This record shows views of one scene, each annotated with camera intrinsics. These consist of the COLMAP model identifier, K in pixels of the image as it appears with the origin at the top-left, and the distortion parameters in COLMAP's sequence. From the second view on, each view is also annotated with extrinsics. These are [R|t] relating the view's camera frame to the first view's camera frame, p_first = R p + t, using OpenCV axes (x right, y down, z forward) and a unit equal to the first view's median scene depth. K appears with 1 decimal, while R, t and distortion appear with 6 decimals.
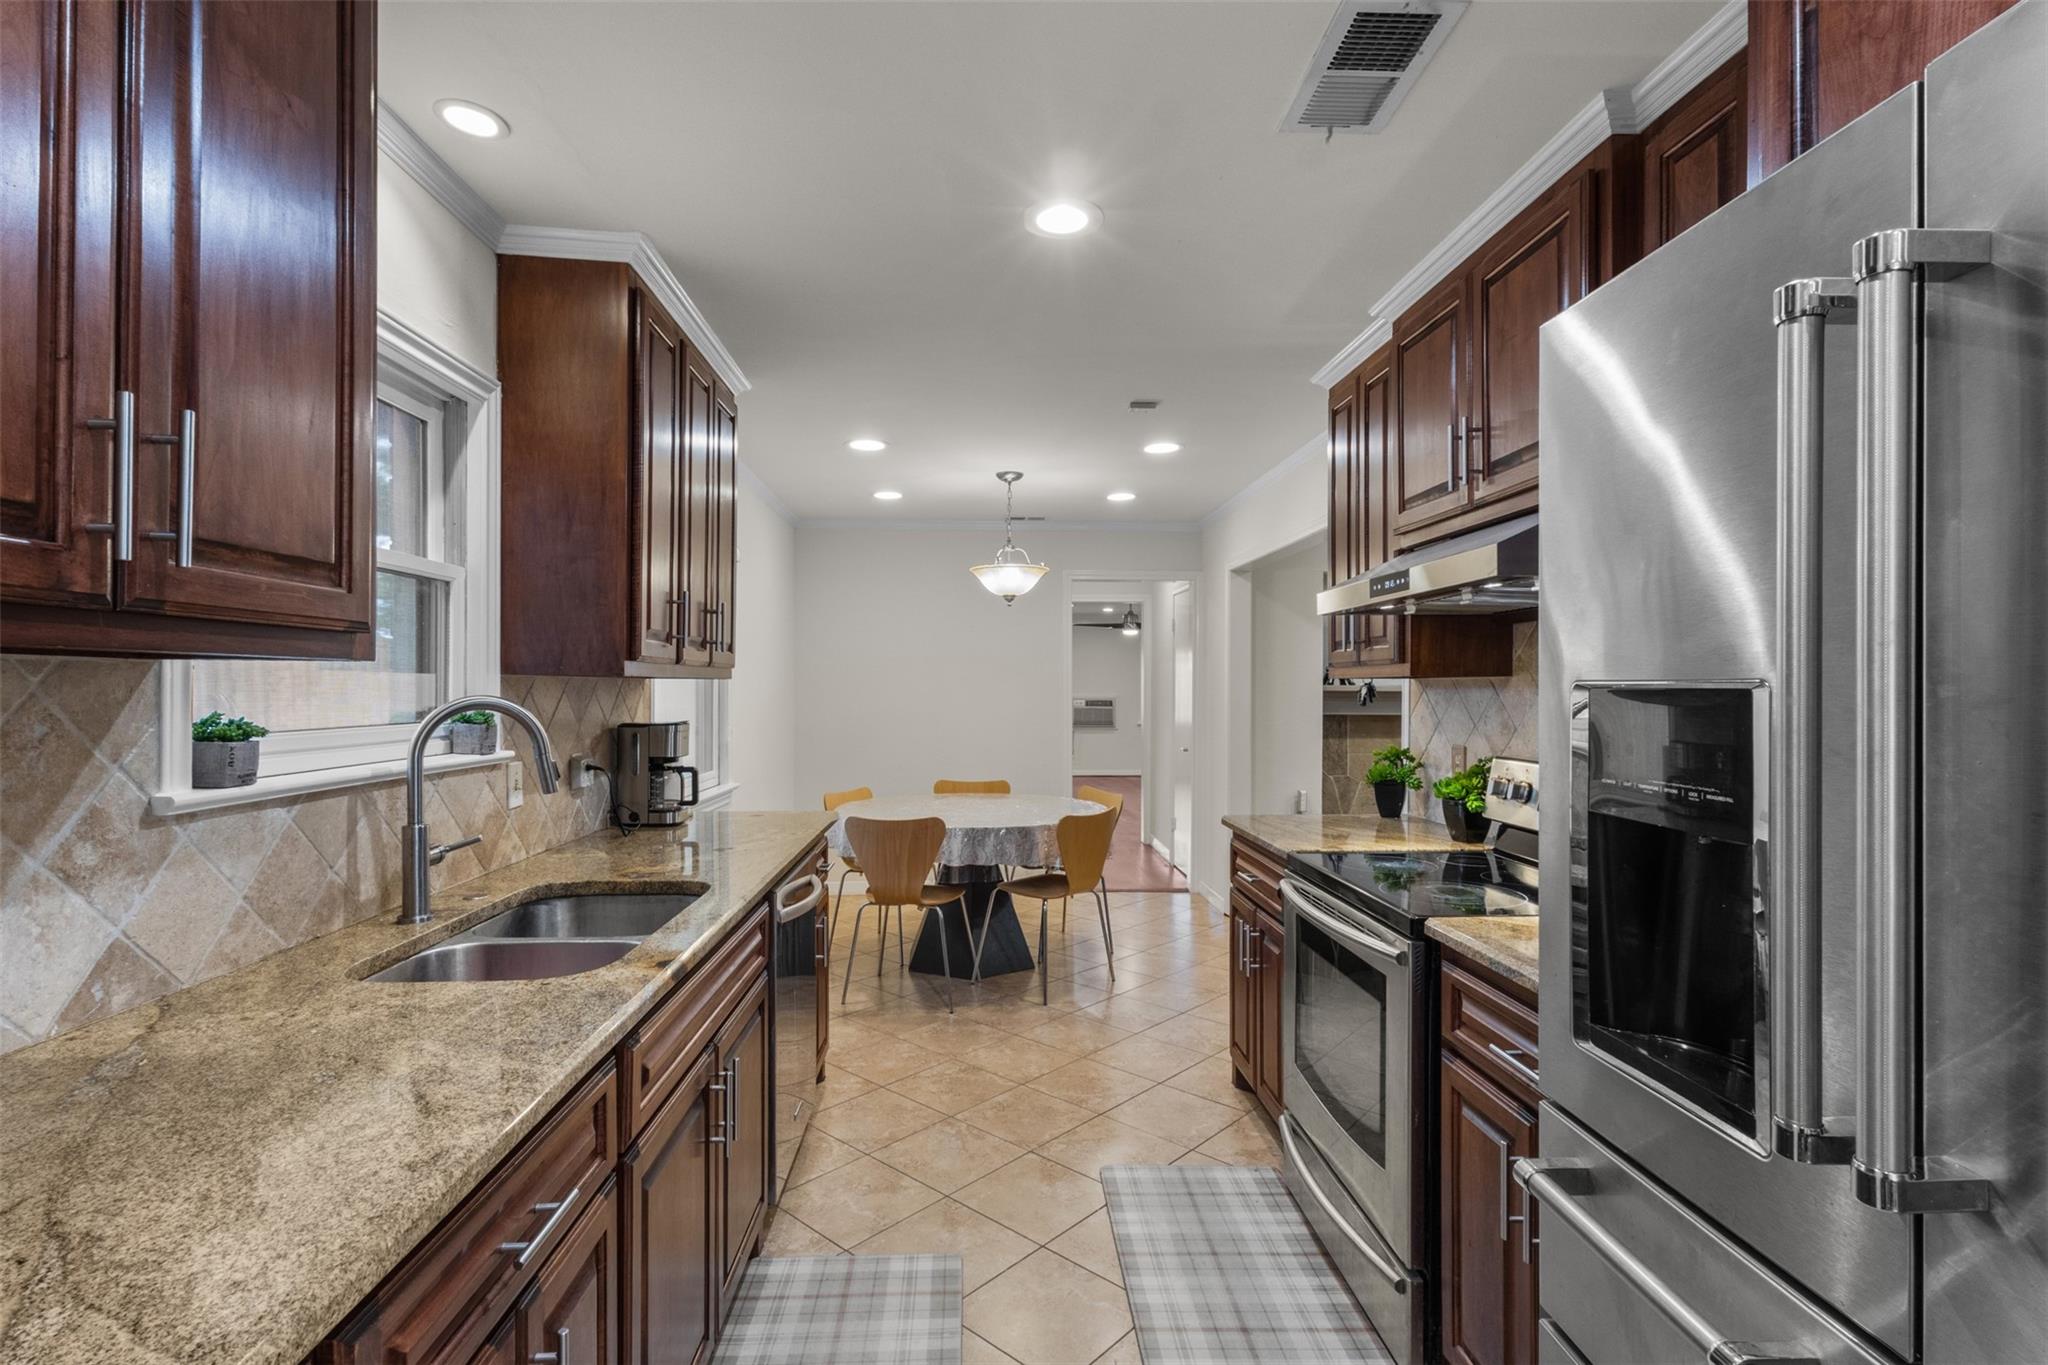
lens RADIAL K [[949.4, 0, 1020.5], [0, 949.4, 685.0], [0, 0, 1]] dist [0.014848, 0.000339]
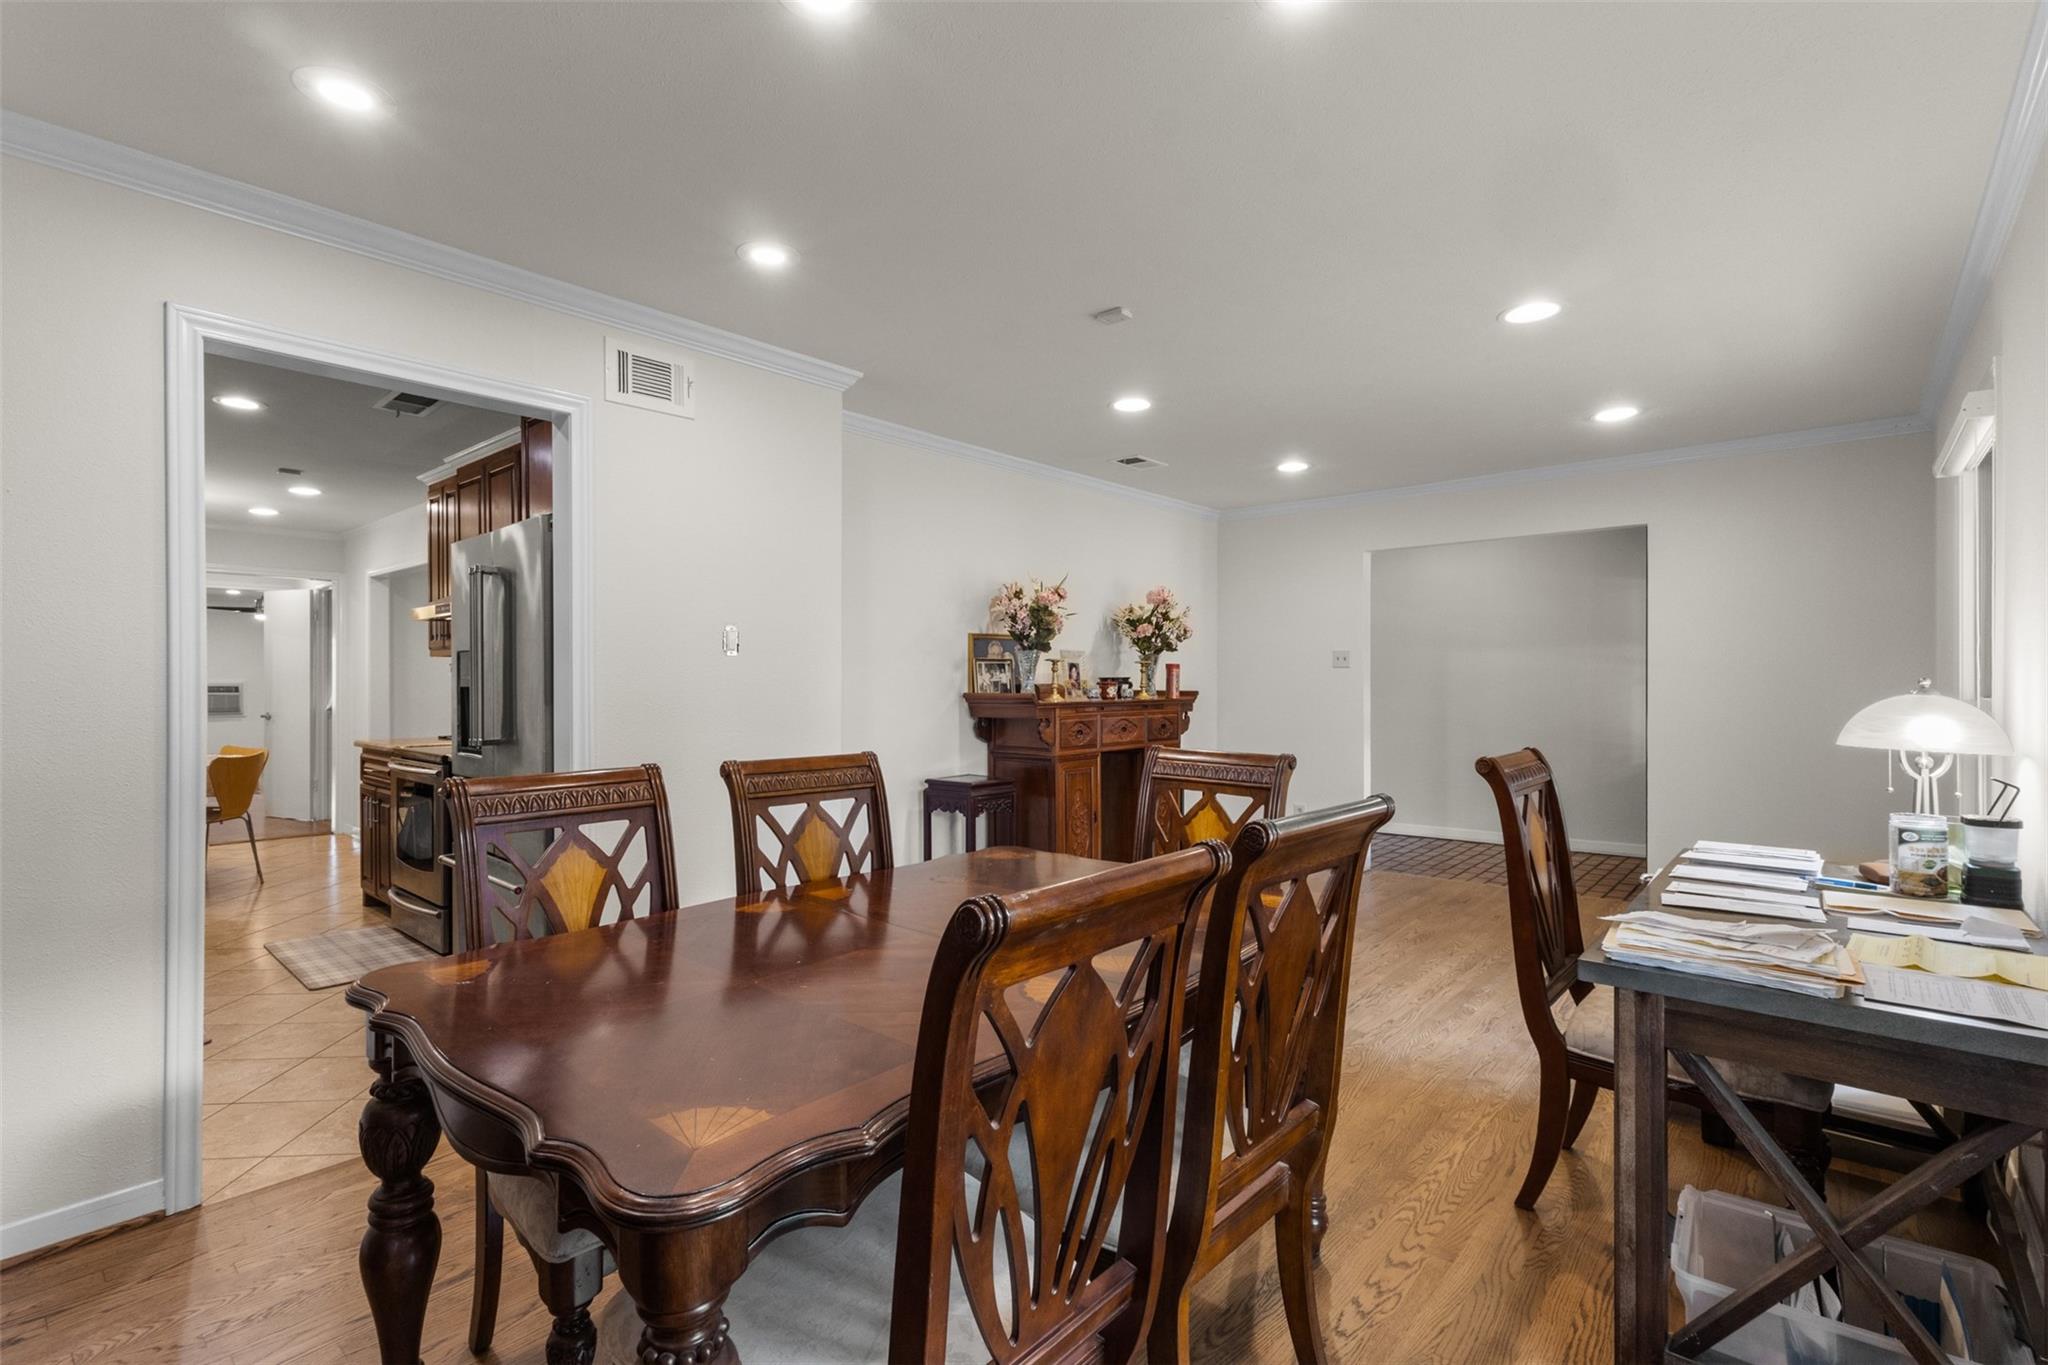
lens RADIAL K [[949.4, 0, 1021.3], [0, 949.4, 687.8], [0, 0, 1]] dist [0.014848, 0.000339]
pose [[0.703540, -0.008299, 0.710608, -0.133593], [0.000416, 0.999936, 0.011266, 0.027925], [-0.710656, -0.007630, 0.703498, -0.872179]]
